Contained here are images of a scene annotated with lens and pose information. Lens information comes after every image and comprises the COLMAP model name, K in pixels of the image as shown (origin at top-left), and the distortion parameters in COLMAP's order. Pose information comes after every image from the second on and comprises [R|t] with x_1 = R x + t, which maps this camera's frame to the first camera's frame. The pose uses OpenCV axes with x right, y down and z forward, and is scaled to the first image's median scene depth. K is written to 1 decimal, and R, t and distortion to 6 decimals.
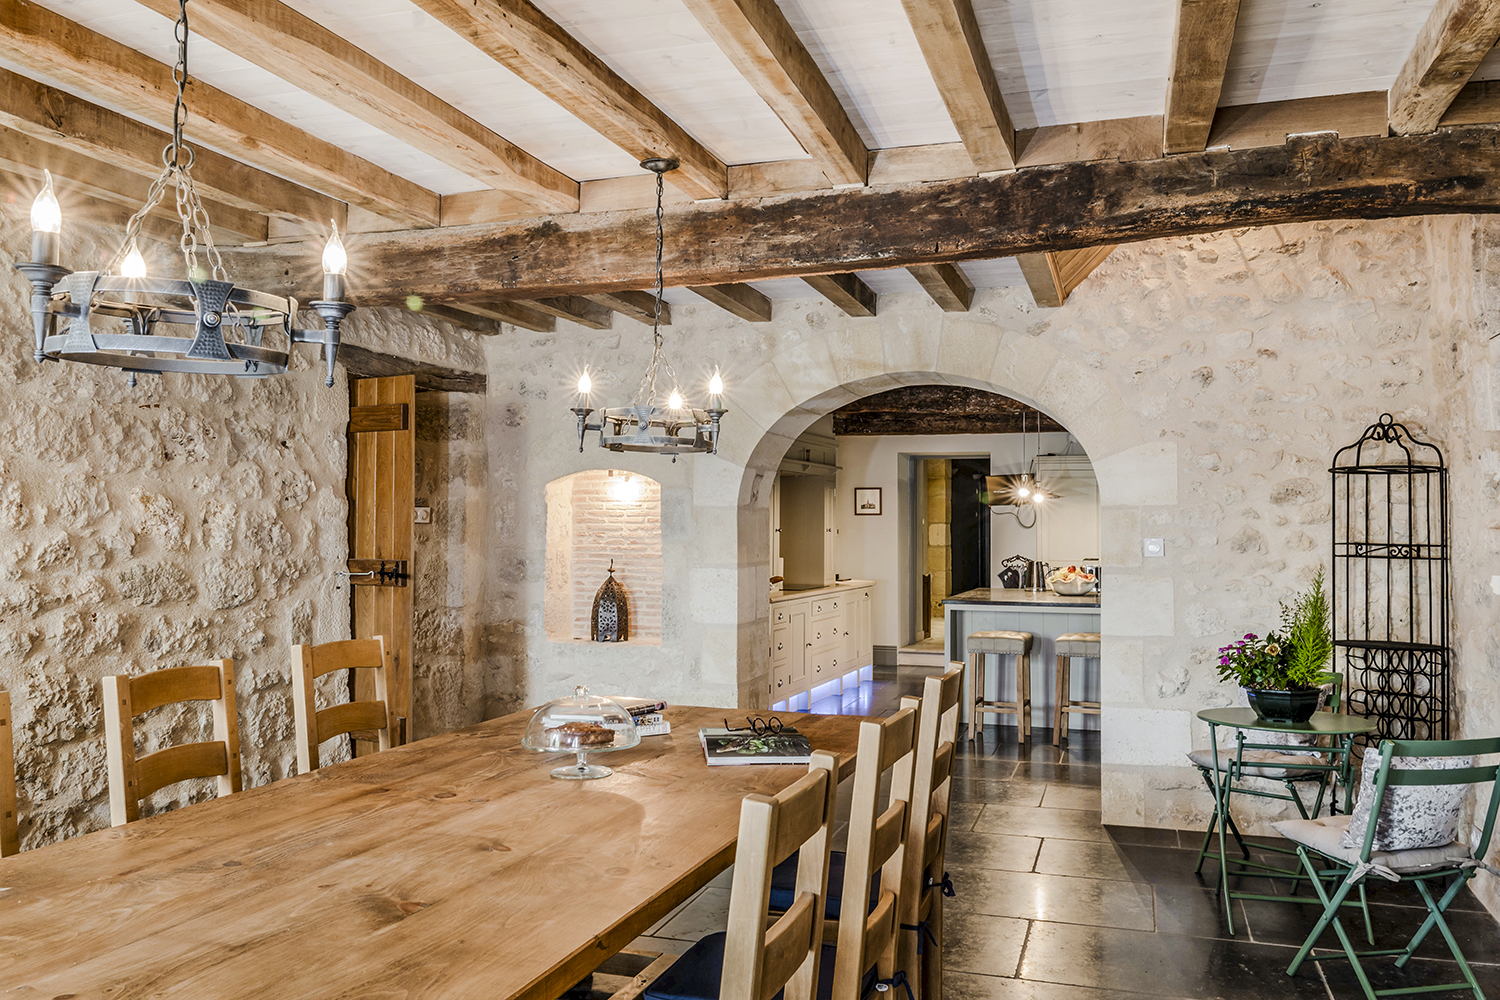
lens RADIAL K [[1215.6, 0, 750.4], [0, 1215.6, 509.3], [0, 0, 1]] dist [0.028796, -0.049529]
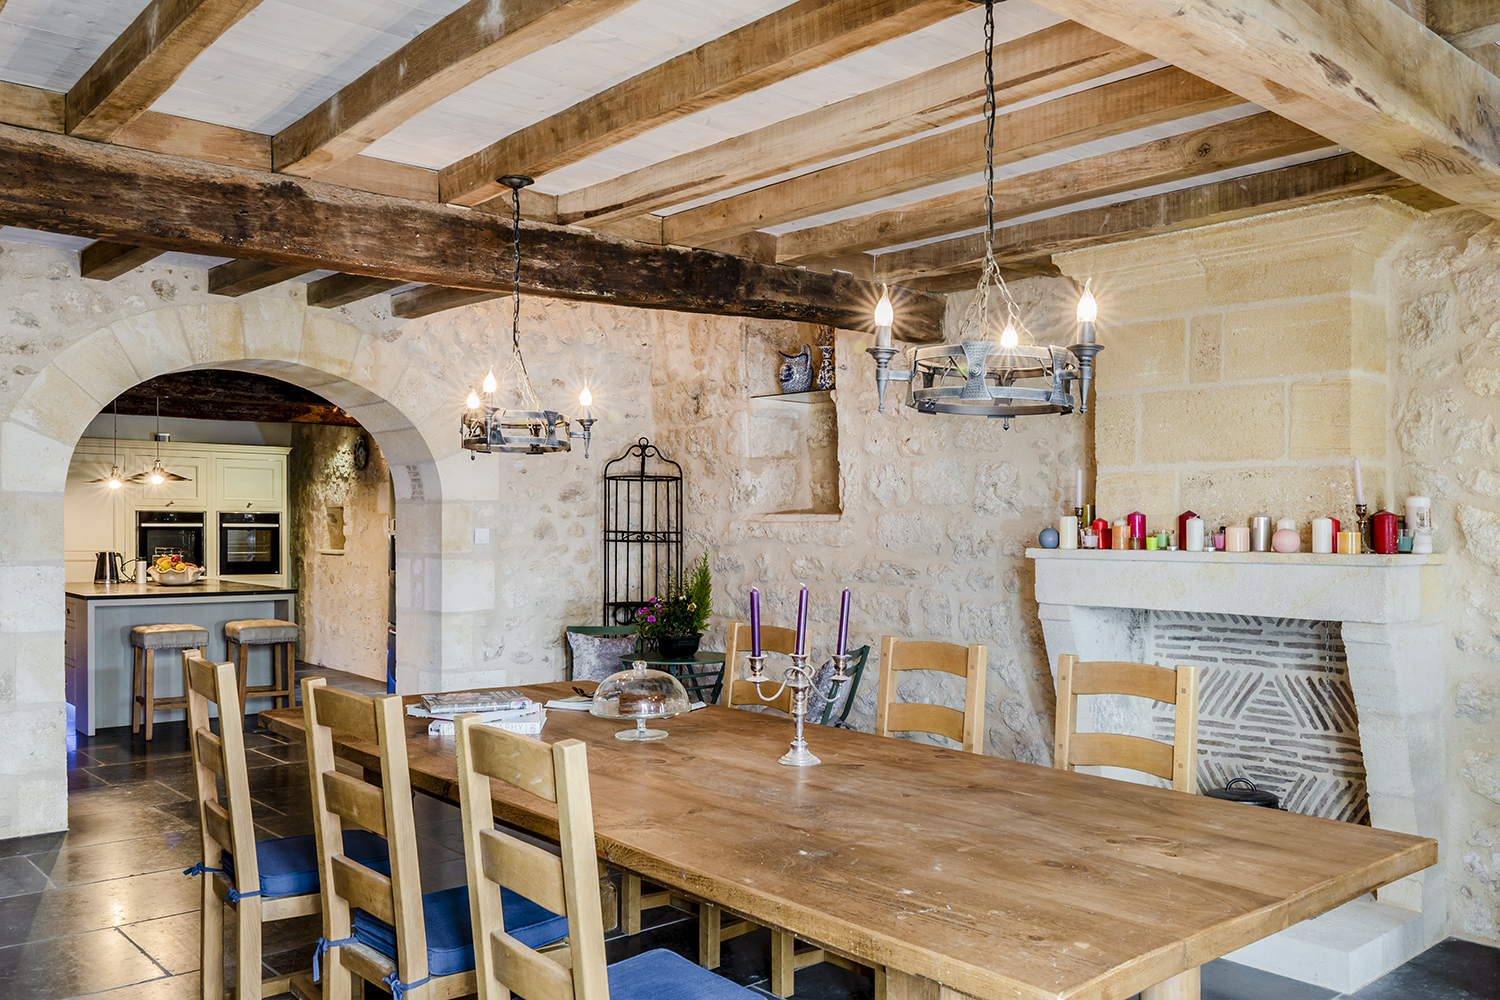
lens RADIAL K [[1215.6, 0, 750.9], [0, 1215.6, 563.5], [0, 0, 1]] dist [0.028796, -0.049529]
pose [[0.510029, -0.030358, 0.859621, -0.783753], [-0.018391, 0.998764, 0.046184, -0.002181], [-0.859960, -0.039364, 0.508840, 0.236660]]
